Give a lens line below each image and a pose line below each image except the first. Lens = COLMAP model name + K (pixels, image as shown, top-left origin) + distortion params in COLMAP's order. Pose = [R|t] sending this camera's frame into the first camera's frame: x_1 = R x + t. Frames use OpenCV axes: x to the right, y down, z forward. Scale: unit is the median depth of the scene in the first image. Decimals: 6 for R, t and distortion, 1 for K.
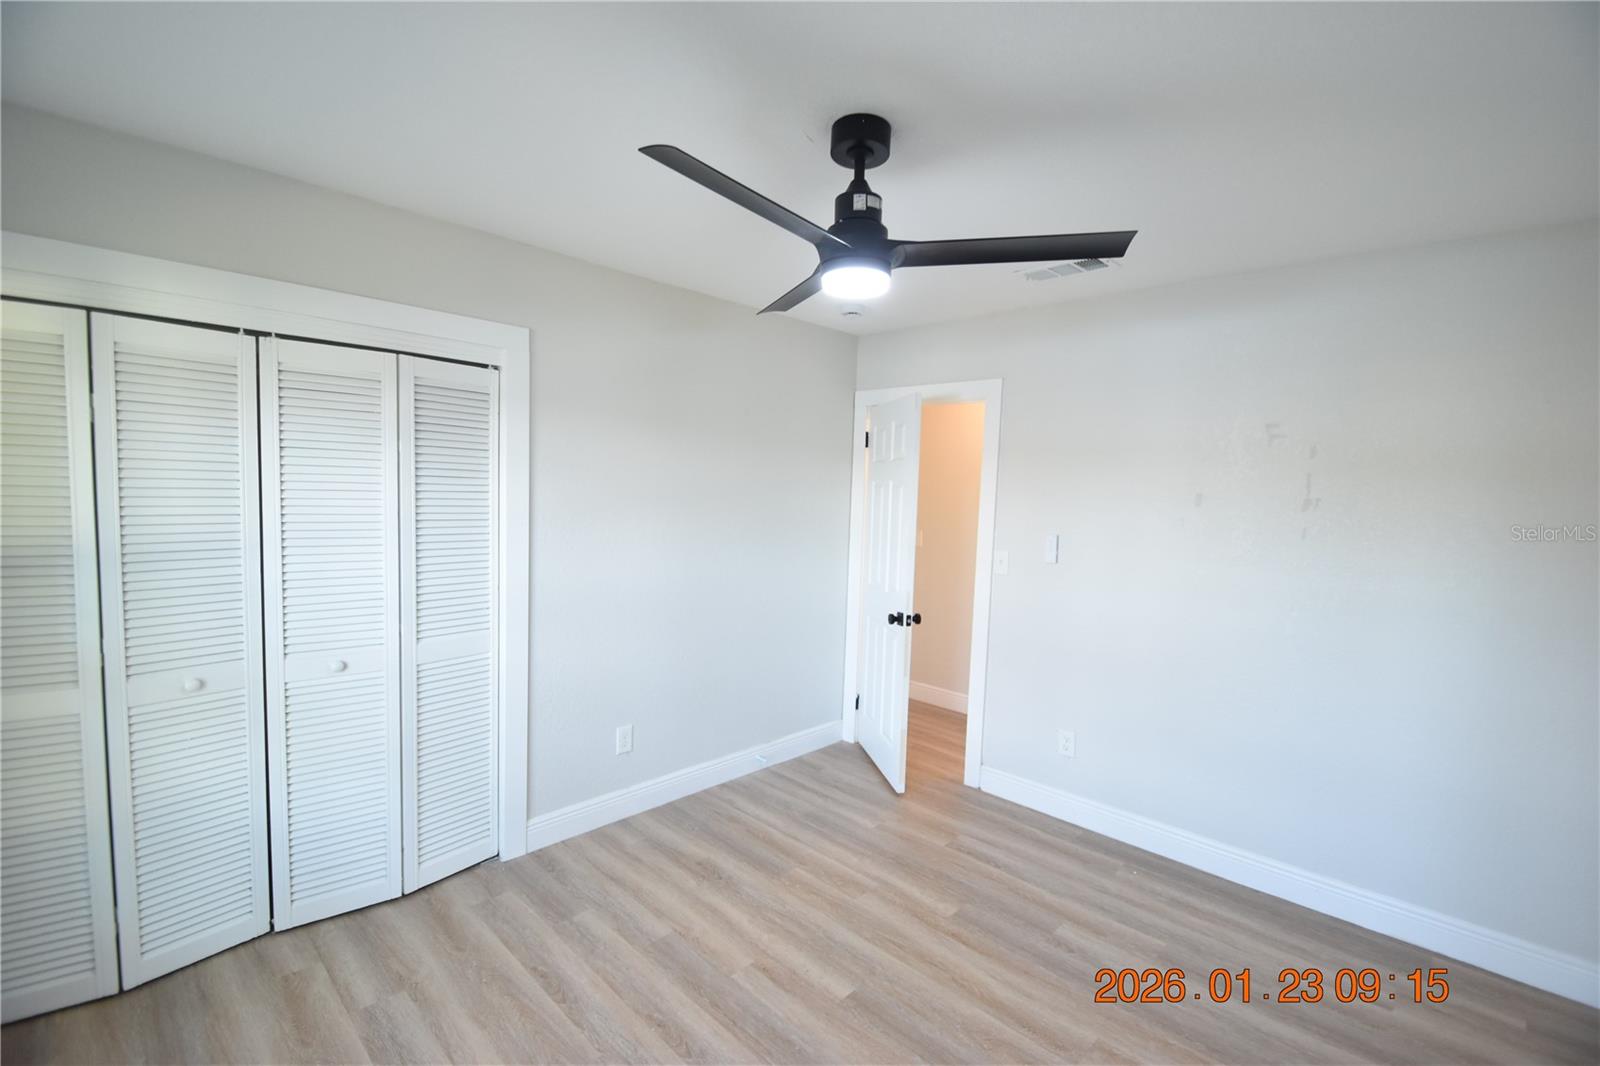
lens RADIAL K [[700.4, 0, 797.7], [0, 700.4, 541.1], [0, 0, 1]] dist [0.022321, -0.021171]
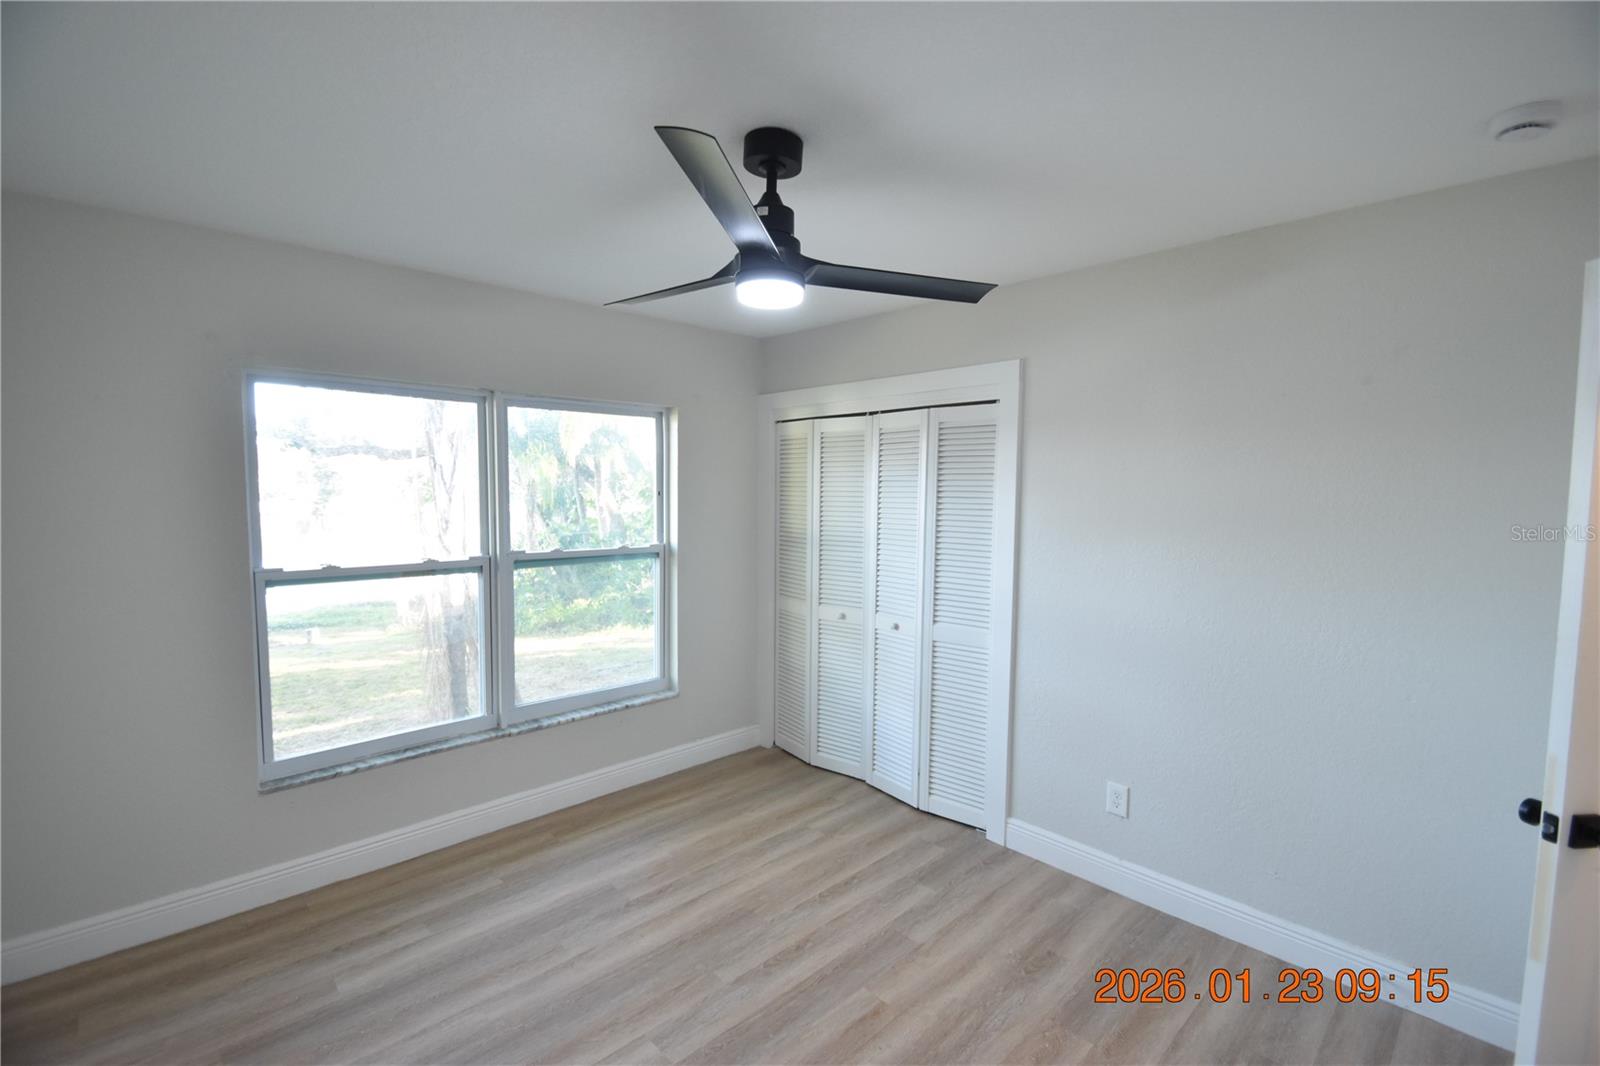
lens RADIAL K [[700.4, 0, 797.7], [0, 700.4, 541.1], [0, 0, 1]] dist [0.022321, -0.021171]
pose [[-0.027679, 0.038529, -0.998874, 0.788706], [-0.085844, 0.995474, 0.040777, -0.041924], [0.995924, 0.086876, -0.024246, 0.782580]]
